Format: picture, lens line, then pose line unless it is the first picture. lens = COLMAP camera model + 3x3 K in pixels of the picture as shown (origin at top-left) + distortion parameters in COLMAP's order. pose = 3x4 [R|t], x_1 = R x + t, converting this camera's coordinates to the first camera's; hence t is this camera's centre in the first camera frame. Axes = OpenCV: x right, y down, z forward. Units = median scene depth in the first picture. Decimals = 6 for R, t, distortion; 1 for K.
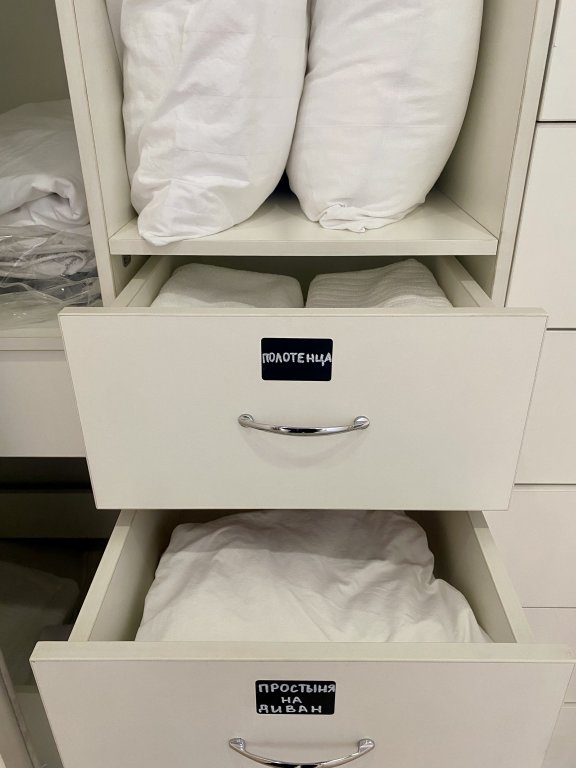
lens RADIAL K [[592.2, 0, 288.0], [0, 592.2, 384.0], [0, 0, 1]] dist [0.000483, -0.000871]
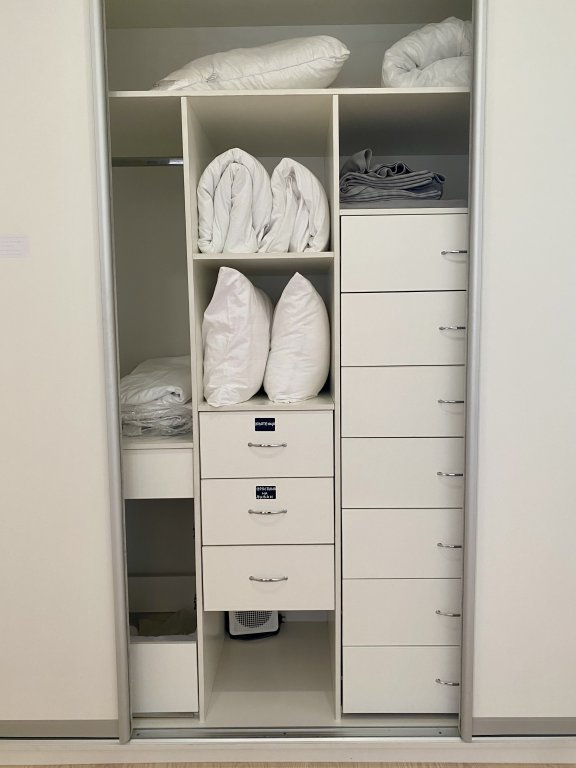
lens RADIAL K [[592.2, 0, 288.0], [0, 592.2, 384.0], [0, 0, 1]] dist [0.000483, -0.000871]
pose [[0.999959, -0.009041, 0.000342, 0.130316], [0.008516, 0.927854, -0.372845, 0.733237], [0.003054, 0.372833, 0.927893, -1.699491]]
